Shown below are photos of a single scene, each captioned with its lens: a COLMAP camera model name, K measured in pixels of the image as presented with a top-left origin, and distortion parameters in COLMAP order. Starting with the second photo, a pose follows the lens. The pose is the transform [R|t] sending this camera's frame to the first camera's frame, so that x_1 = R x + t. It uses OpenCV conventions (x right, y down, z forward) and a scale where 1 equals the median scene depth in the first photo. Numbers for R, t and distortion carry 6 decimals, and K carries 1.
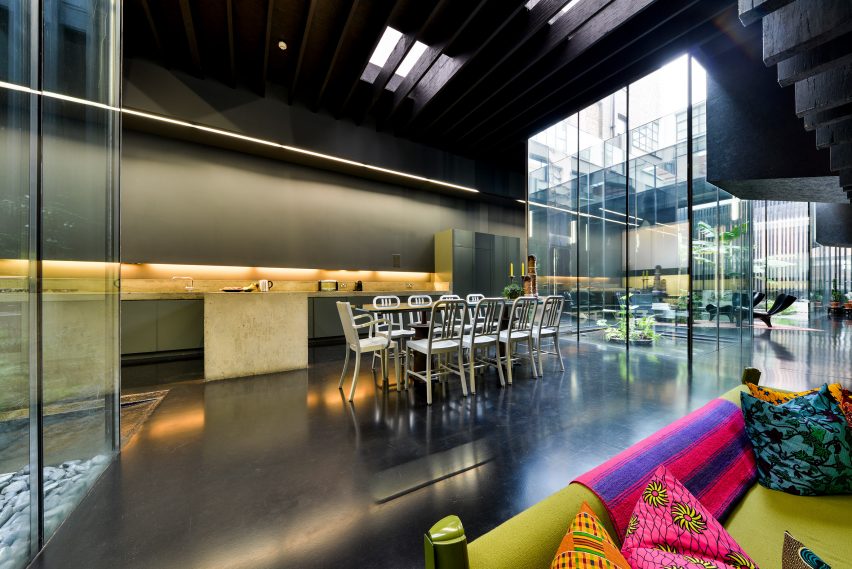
lens RADIAL K [[295.1, 0, 422.2], [0, 295.1, 289.8], [0, 0, 1]] dist [0.007912, -0.000516]
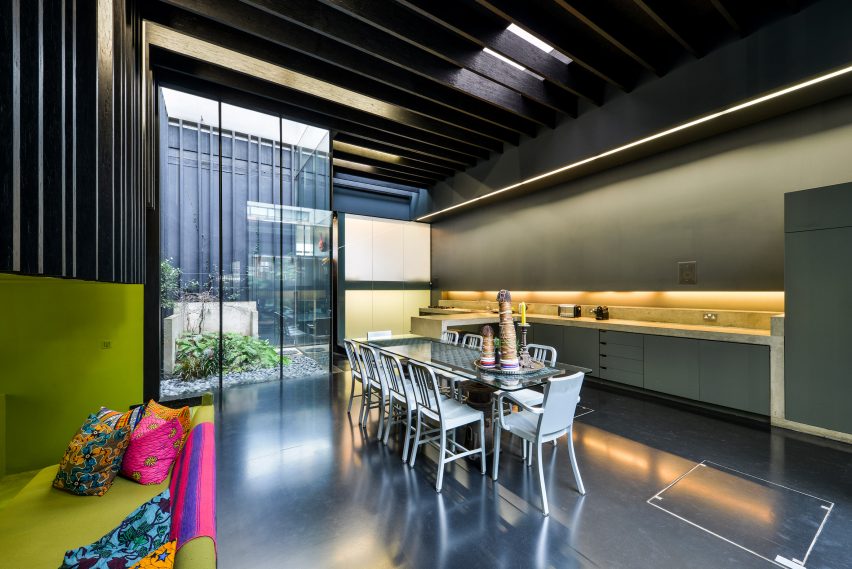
lens RADIAL K [[323.8, 0, 425.4], [0, 323.8, 290.5], [0, 0, 1]] dist [-0.000586, -0.000033]
pose [[0.023877, -0.001873, -0.999713, 0.653392], [-0.002862, 0.999994, -0.001942, -0.075793], [0.999711, 0.002908, 0.023872, 0.565411]]
